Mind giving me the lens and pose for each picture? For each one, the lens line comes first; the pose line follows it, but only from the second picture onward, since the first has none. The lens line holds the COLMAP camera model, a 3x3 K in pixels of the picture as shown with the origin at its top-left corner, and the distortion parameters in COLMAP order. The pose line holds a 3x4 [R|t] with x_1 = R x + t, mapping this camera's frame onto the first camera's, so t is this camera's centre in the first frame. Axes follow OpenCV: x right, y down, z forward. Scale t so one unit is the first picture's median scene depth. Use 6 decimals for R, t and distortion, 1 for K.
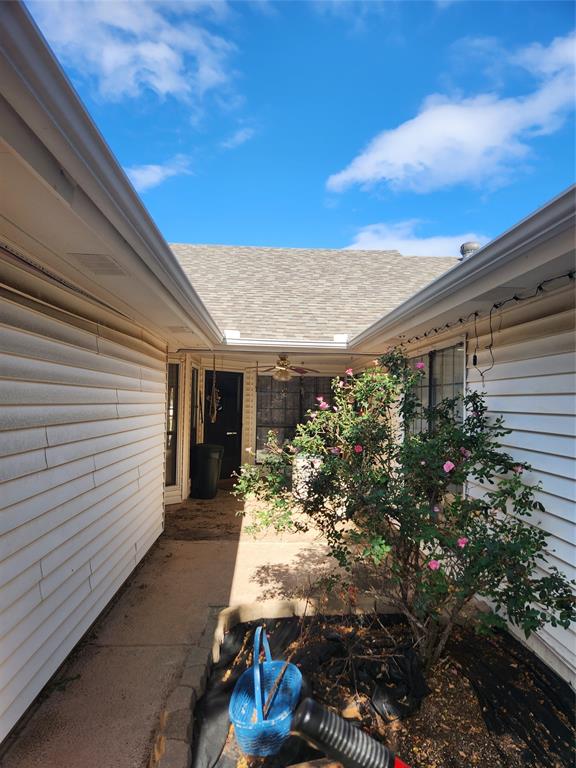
lens RADIAL K [[516.7, 0, 288.1], [0, 516.7, 383.4], [0, 0, 1]] dist [0.054962, -0.043570]
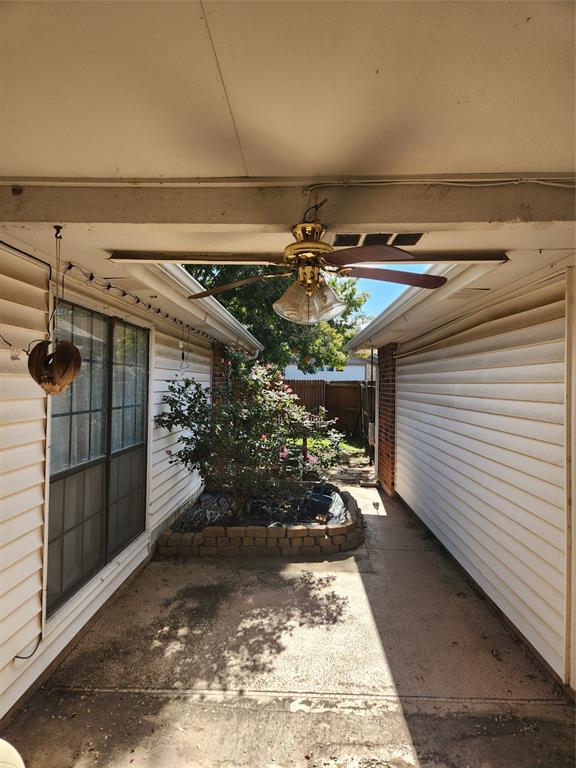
lens RADIAL K [[516.7, 0, 287.6], [0, 516.7, 383.6], [0, 0, 1]] dist [0.054962, -0.043570]
pose [[-0.996525, -0.029362, 0.077948, -0.031470], [-0.032294, 0.998807, -0.036621, 0.057139], [-0.076780, -0.039011, -0.996285, 1.887504]]
